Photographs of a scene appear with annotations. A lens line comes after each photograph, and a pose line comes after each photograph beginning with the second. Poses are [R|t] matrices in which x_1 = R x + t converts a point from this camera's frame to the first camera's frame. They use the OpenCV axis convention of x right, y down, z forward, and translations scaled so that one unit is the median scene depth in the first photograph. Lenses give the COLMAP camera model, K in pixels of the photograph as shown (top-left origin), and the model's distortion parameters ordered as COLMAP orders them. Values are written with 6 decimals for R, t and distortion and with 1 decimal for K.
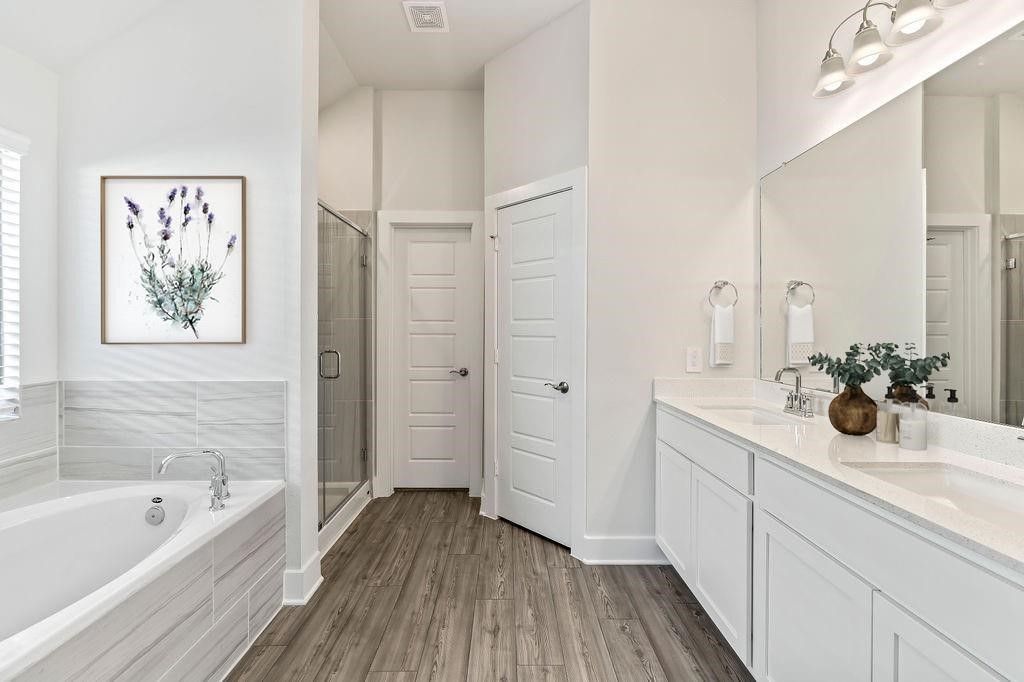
lens RADIAL K [[427.2, 0, 516.3], [0, 427.2, 332.8], [0, 0, 1]] dist [0.000033, -0.000107]
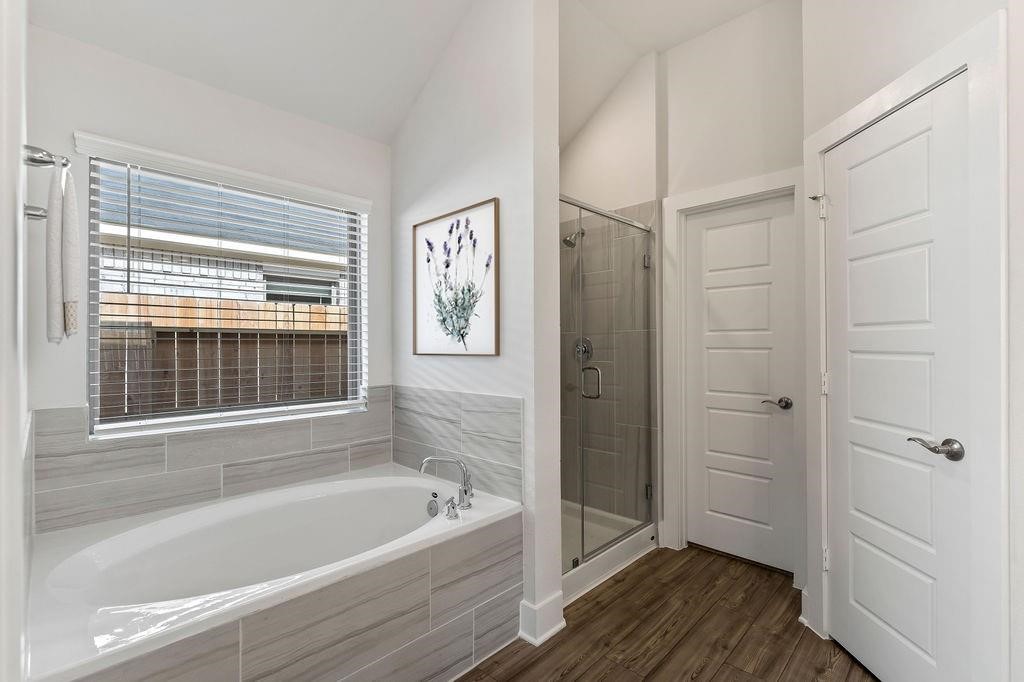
lens RADIAL K [[465.8, 0, 512.1], [0, 465.8, 344.1], [0, 0, 1]] dist [0.001125, -0.000150]
pose [[0.704716, -0.005407, -0.709468, 0.145553], [0.002044, 0.999982, -0.005590, -0.000971], [0.709486, 0.002489, 0.704715, 0.216870]]
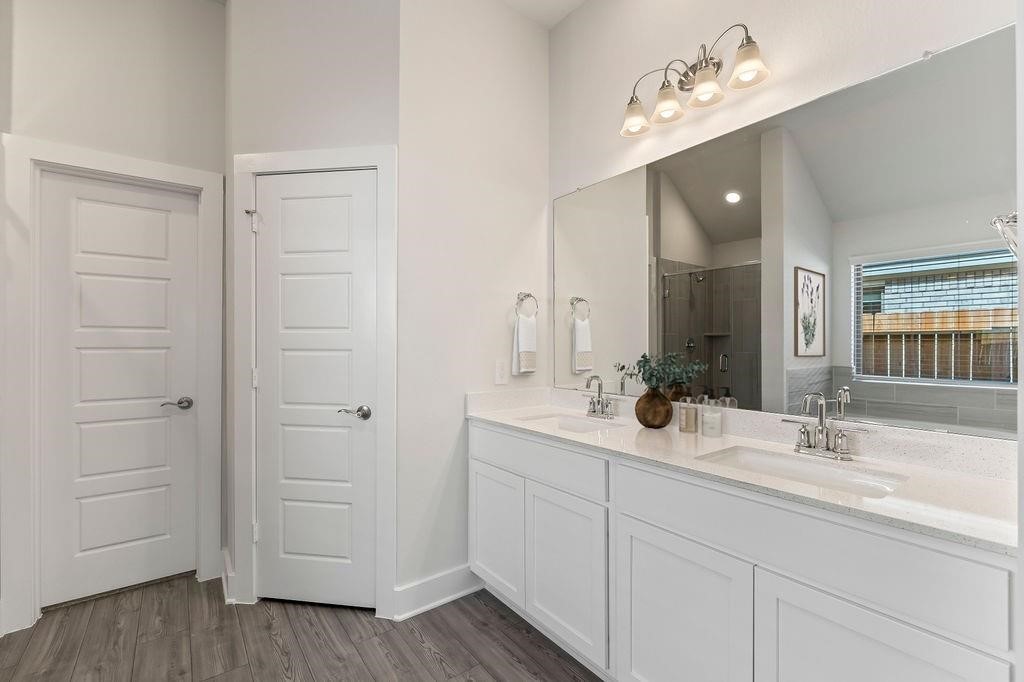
lens RADIAL K [[438.6, 0, 509.4], [0, 438.6, 344.0], [0, 0, 1]] dist [-0.000371, -0.000602]
pose [[0.810036, -0.005622, 0.586353, -0.161435], [0.005341, 0.999983, 0.002209, -0.002586], [-0.586355, 0.001342, 0.810053, 0.176054]]
